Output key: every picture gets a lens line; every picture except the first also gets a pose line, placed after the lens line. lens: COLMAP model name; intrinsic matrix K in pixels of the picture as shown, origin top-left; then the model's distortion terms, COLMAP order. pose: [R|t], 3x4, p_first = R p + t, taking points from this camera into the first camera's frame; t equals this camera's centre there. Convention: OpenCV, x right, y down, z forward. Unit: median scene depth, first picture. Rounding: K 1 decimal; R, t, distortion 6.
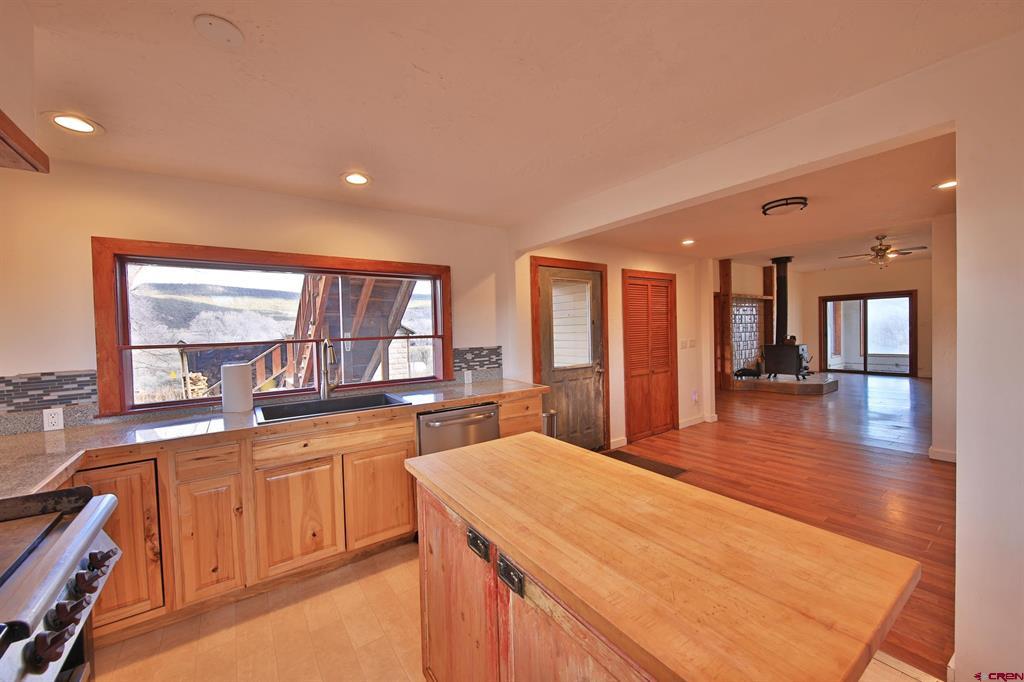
lens RADIAL K [[393.3, 0, 514.3], [0, 393.3, 339.2], [0, 0, 1]] dist [0.001411, 0.000049]
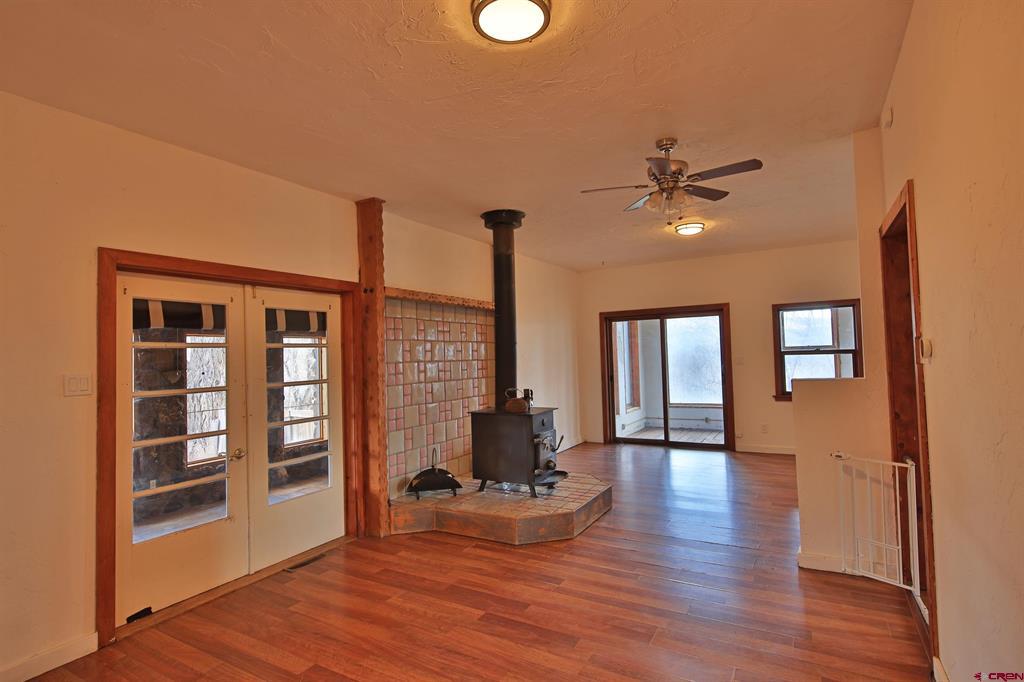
lens RADIAL K [[520.7, 0, 512.0], [0, 520.7, 341.0], [0, 0, 1]] dist [0.001994, 0.000133]
pose [[0.915059, 0.009121, 0.403216, 0.412029], [0.014309, 0.998381, -0.055056, -0.028281], [-0.403066, 0.056149, 0.913447, 0.424318]]
